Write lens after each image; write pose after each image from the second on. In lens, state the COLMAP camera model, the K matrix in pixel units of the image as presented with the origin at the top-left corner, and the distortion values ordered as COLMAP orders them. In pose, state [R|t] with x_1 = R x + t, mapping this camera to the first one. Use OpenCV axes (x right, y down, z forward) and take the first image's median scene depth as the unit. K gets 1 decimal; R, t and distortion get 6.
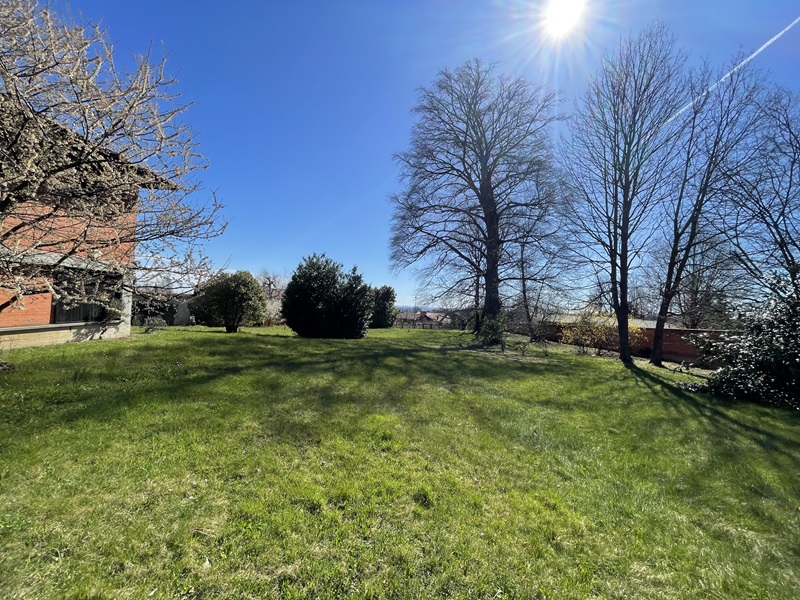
lens RADIAL K [[322.4, 0, 400.0], [0, 322.4, 300.0], [0, 0, 1]] dist [-0.003769, -0.000140]
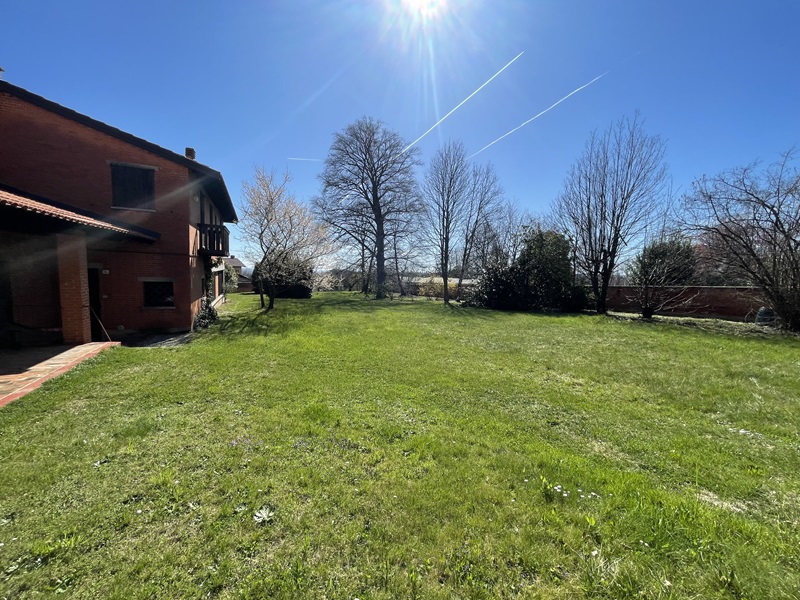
lens RADIAL K [[322.4, 0, 400.0], [0, 322.4, 300.0], [0, 0, 1]] dist [-0.003769, -0.000140]
pose [[0.917906, -0.059276, 0.392344, -0.269613], [0.011859, 0.992435, 0.122194, -0.054231], [-0.396620, -0.107509, 0.911666, -0.530401]]
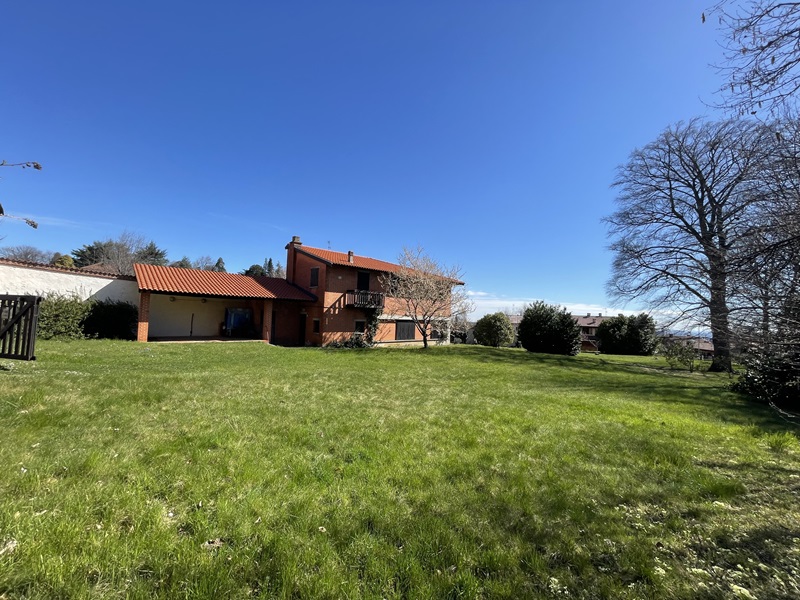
lens RADIAL K [[321.7, 0, 400.0], [0, 321.7, 300.0], [0, 0, 1]] dist [0.000502, 0.000066]
pose [[0.680297, -0.063179, -0.730208, 0.339133], [0.005220, 0.996670, -0.081371, -0.016892], [0.732918, 0.051545, 0.678362, -0.451108]]
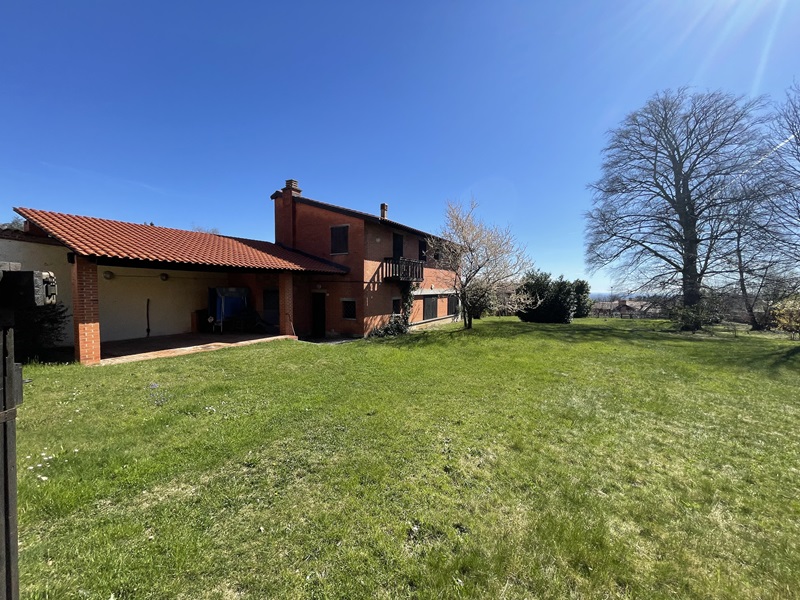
lens RADIAL K [[322.4, 0, 400.0], [0, 322.4, 300.0], [0, 0, 1]] dist [-0.003769, -0.000140]
pose [[0.859064, -0.033409, -0.510777, -0.019350], [0.047680, 0.998752, 0.014865, -0.038220], [0.509643, -0.037124, 0.859585, -0.498547]]
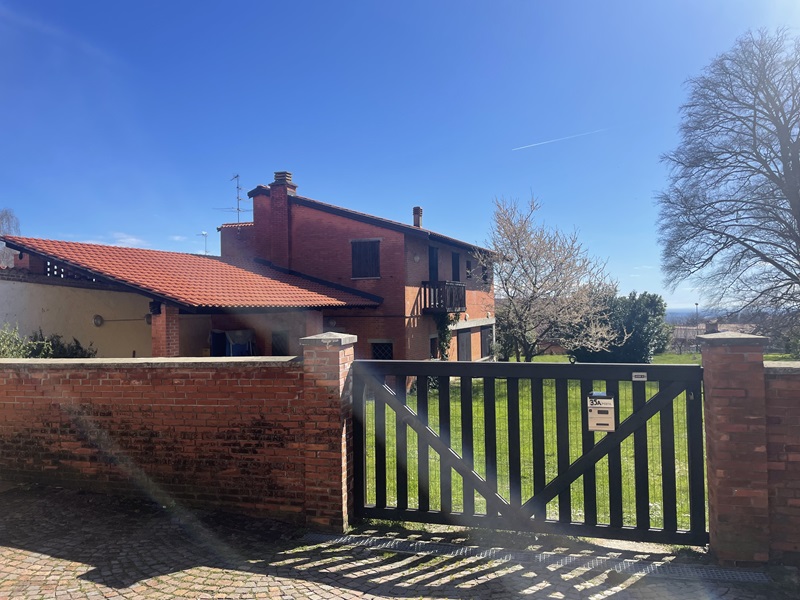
lens RADIAL K [[593.4, 0, 399.3], [0, 593.4, 288.6], [0, 0, 1]] dist [0.109737, -0.138427]
pose [[0.918769, -0.085206, -0.385492, -0.067594], [0.073269, 0.996270, -0.045580, -0.064957], [0.387937, 0.013633, 0.921585, -0.745187]]
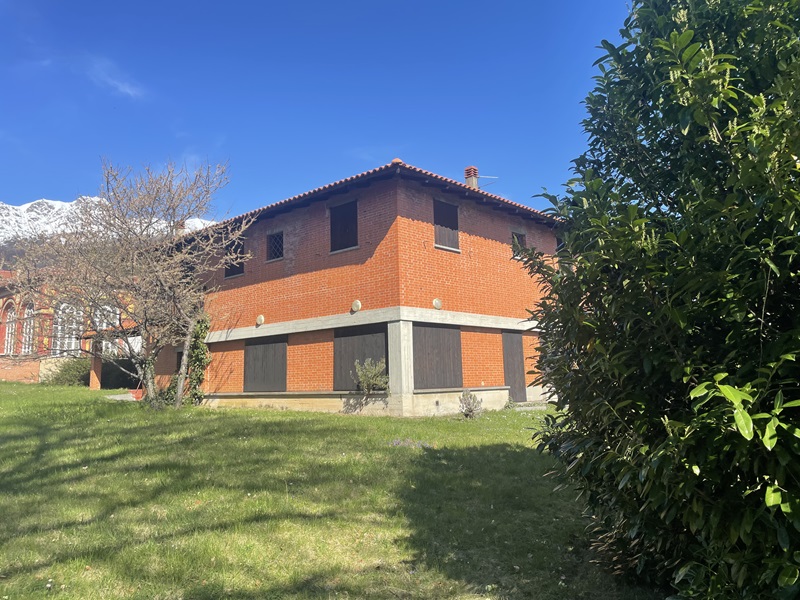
lens RADIAL K [[593.4, 0, 399.3], [0, 593.4, 288.6], [0, 0, 1]] dist [0.109737, -0.138427]
pose [[-0.671382, -0.144134, -0.726961, 0.020977], [0.006094, 0.979799, -0.199892, 0.042483], [0.741087, -0.138634, -0.656941, 0.749039]]
